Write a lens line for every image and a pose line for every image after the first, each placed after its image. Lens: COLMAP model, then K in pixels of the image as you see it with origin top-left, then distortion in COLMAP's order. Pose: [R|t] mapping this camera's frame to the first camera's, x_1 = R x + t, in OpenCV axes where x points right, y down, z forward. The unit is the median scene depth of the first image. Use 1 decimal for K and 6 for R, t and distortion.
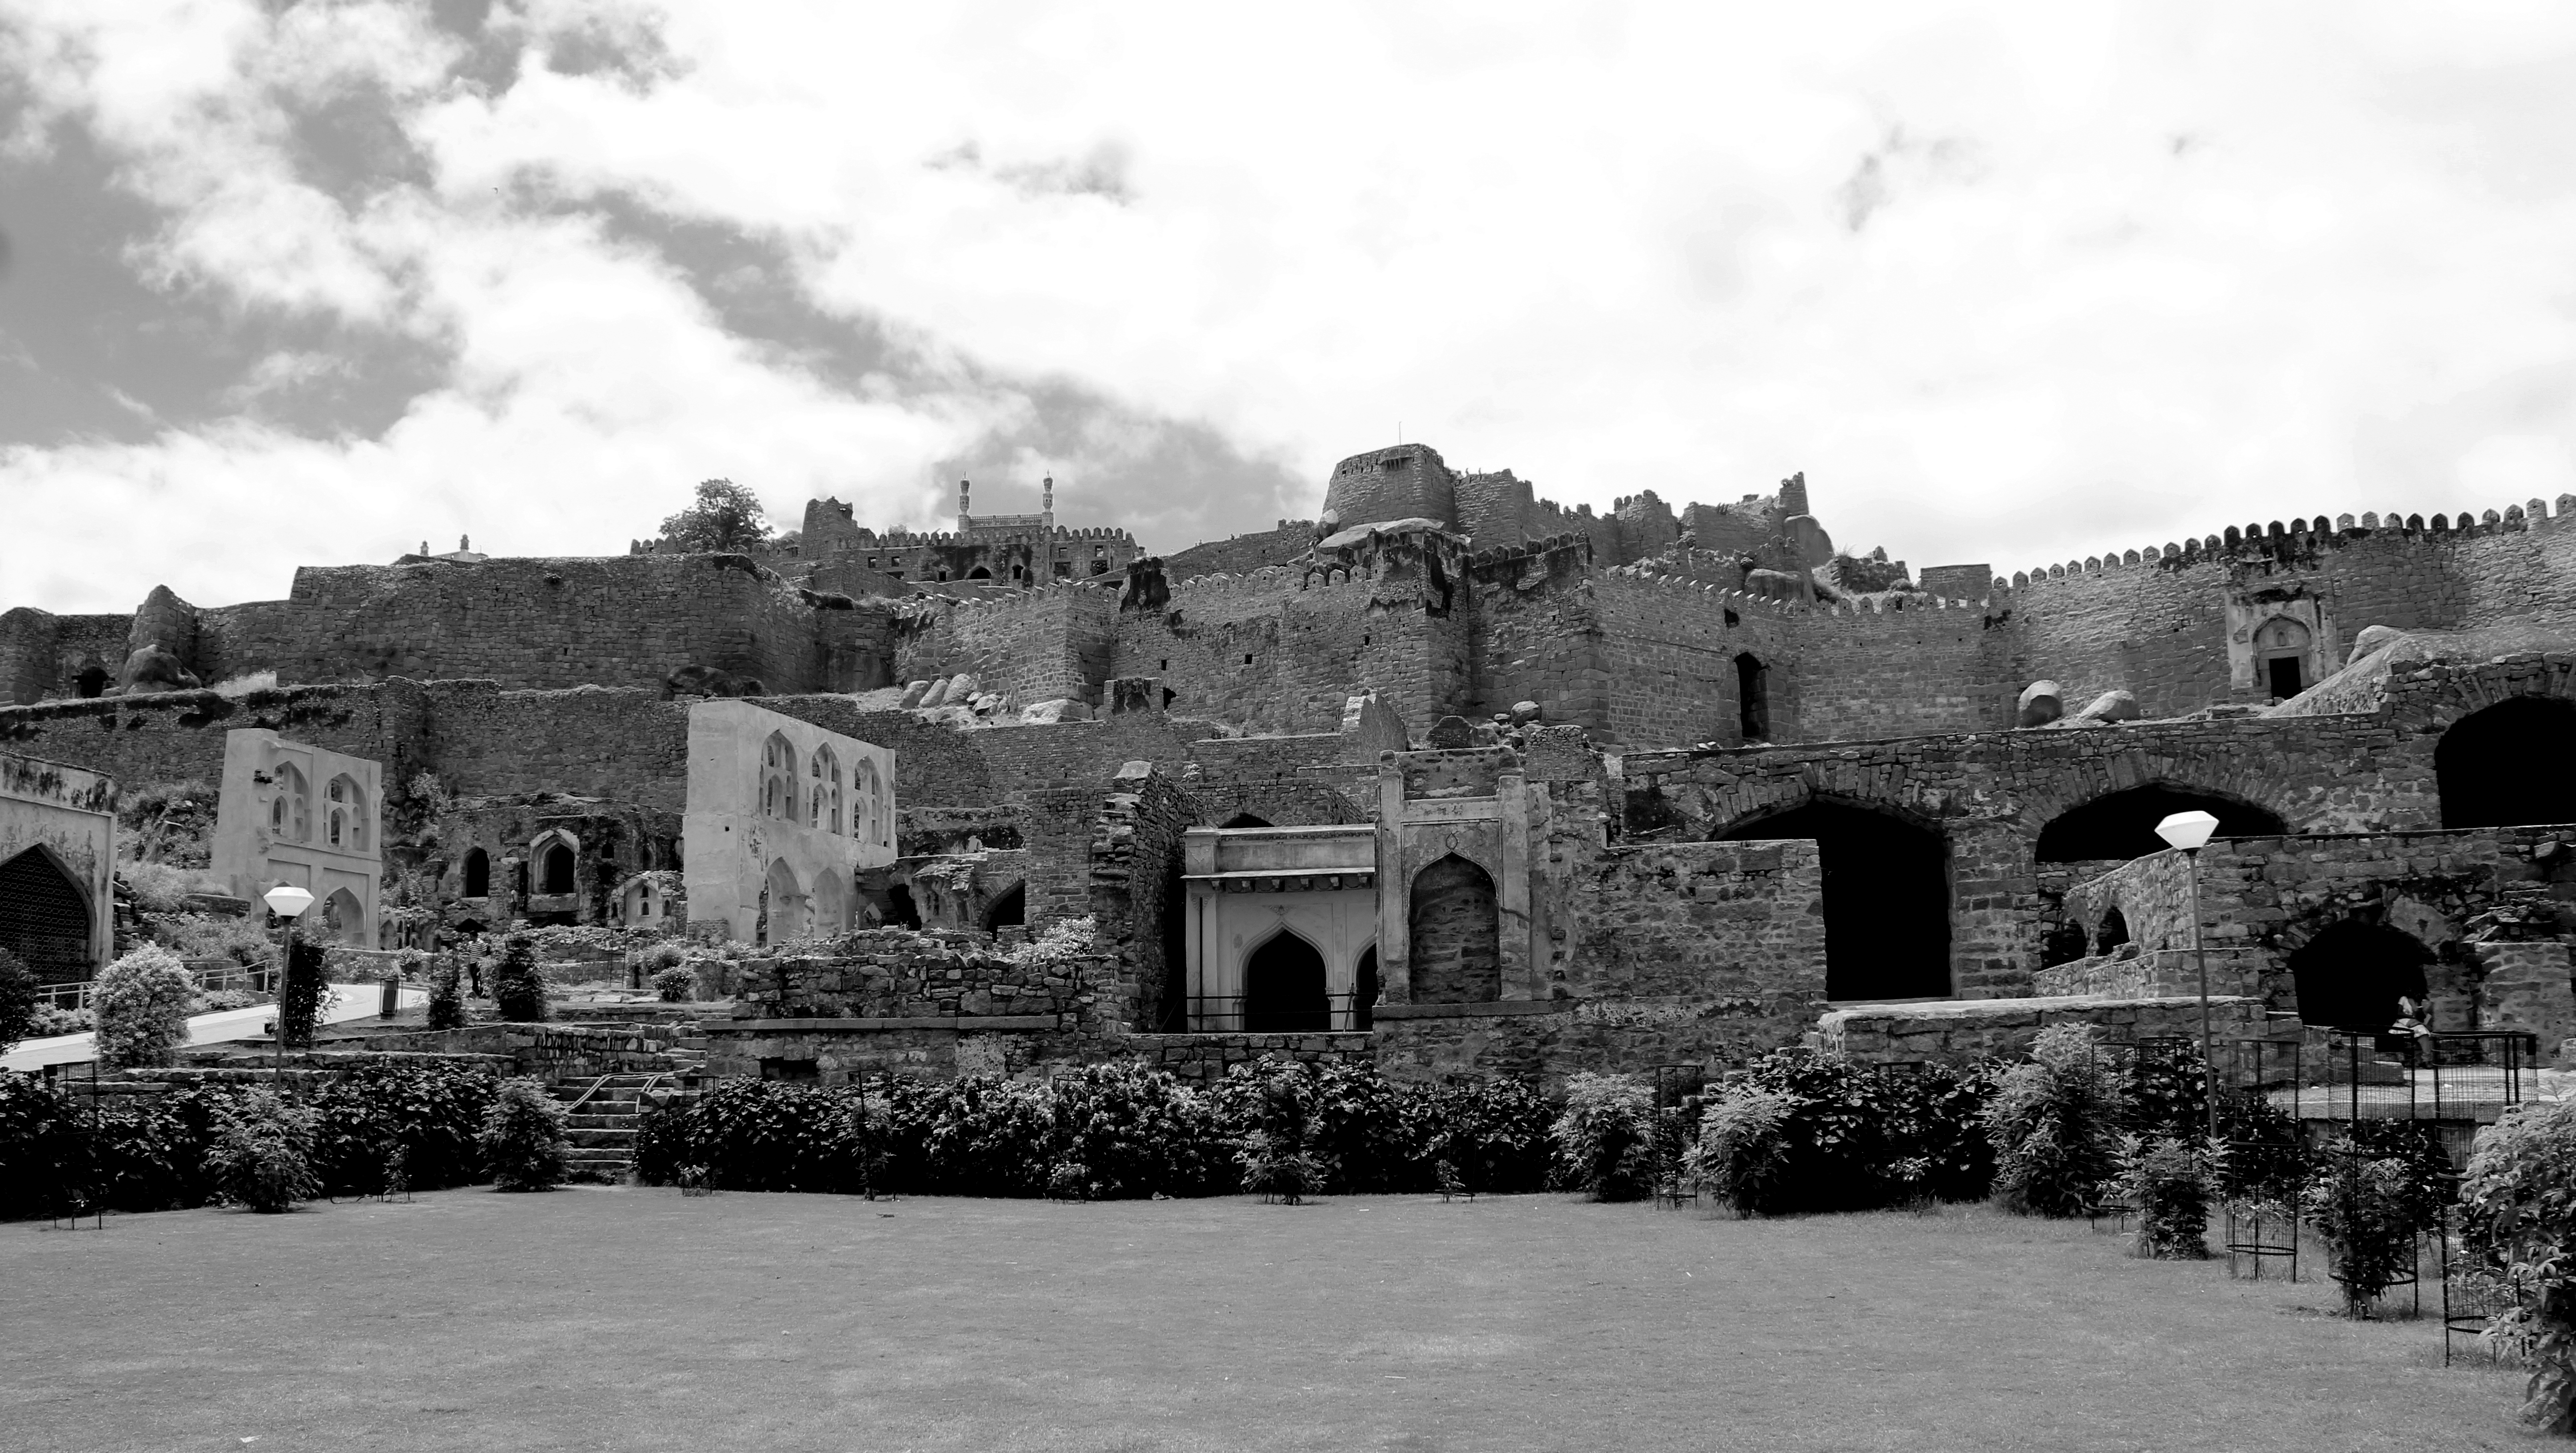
lens RADIAL K [[2074.0, 0, 1284.0], [0, 2074.0, 760.1], [0, 0, 1]] dist [-0.172326, 0.148577]
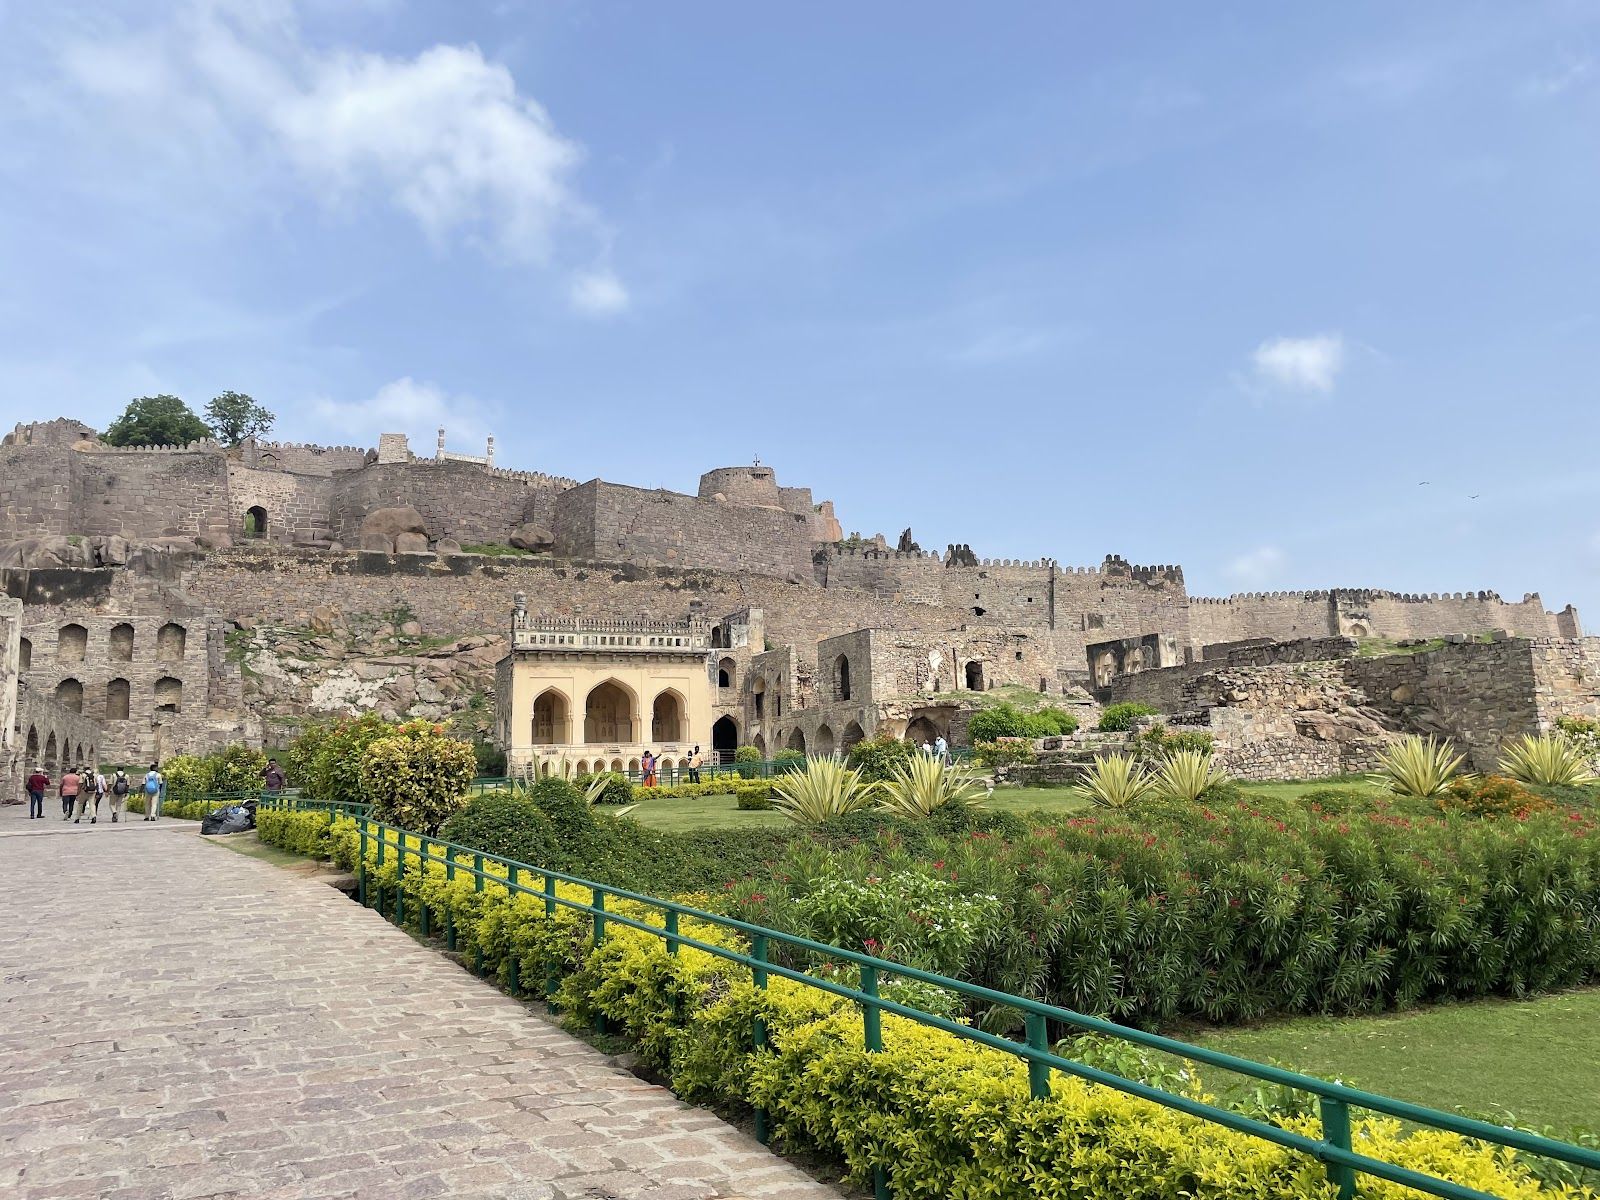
lens RADIAL K [[1208.8, 0, 800.0], [0, 1208.8, 600.0], [0, 0, 1]] dist [0.047837, -0.009023]
pose [[0.791961, 0.091354, 0.603699, -1.101483], [-0.087232, 0.995530, -0.036211, 0.021472], [-0.604308, -0.023984, 0.796390, 0.138184]]
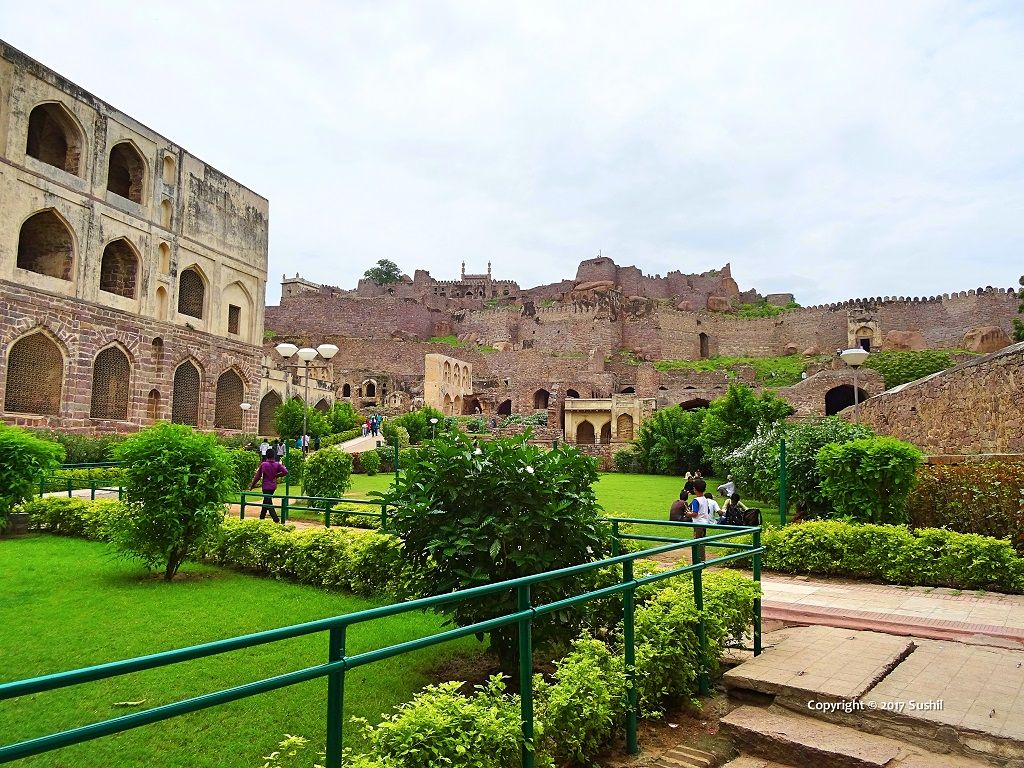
lens RADIAL K [[707.8, 0, 512.0], [0, 707.8, 384.0], [0, 0, 1]] dist [-0.008331, 0.000833]
pose [[0.998203, 0.021526, -0.055927, -0.030063], [-0.018078, 0.997947, 0.061448, -0.036863], [0.057135, -0.060326, 0.996542, -0.231926]]
